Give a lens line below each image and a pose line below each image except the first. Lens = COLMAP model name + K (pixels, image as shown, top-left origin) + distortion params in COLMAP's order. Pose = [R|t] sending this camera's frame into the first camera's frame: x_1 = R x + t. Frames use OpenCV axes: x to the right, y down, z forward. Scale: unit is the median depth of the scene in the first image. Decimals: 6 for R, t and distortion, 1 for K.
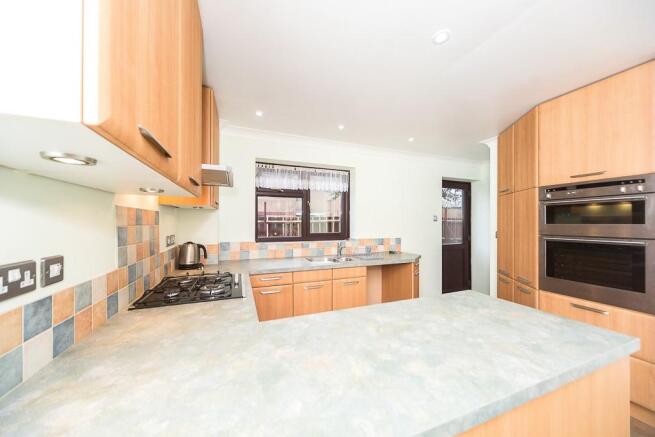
lens RADIAL K [[229.8, 0, 329.4], [0, 229.8, 221.1], [0, 0, 1]] dist [-0.000211, 0.000015]
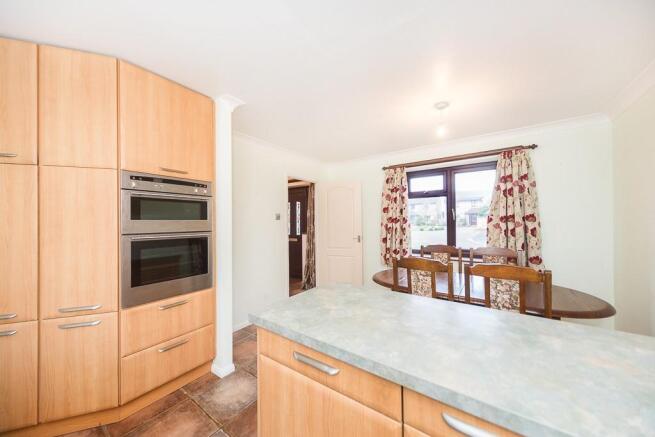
lens RADIAL K [[229.8, 0, 329.4], [0, 229.8, 221.1], [0, 0, 1]] dist [-0.000211, 0.000015]
pose [[-0.553473, 0.004618, 0.832854, -0.091751], [0.001316, 0.999988, -0.004670, 0.025765], [-0.832866, -0.001488, -0.553473, 1.123323]]
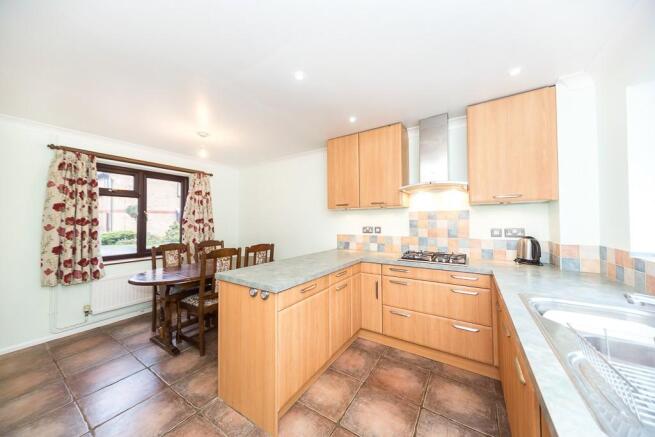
lens RADIAL K [[218.9, 0, 327.5], [0, 218.9, 218.5], [0, 0, 1]] dist [0.000068, 0.000007]
pose [[-0.801458, -0.003251, -0.598043, 0.930062], [0.009804, 0.999779, -0.018574, 0.032620], [0.597971, -0.020750, -0.801249, 1.759182]]
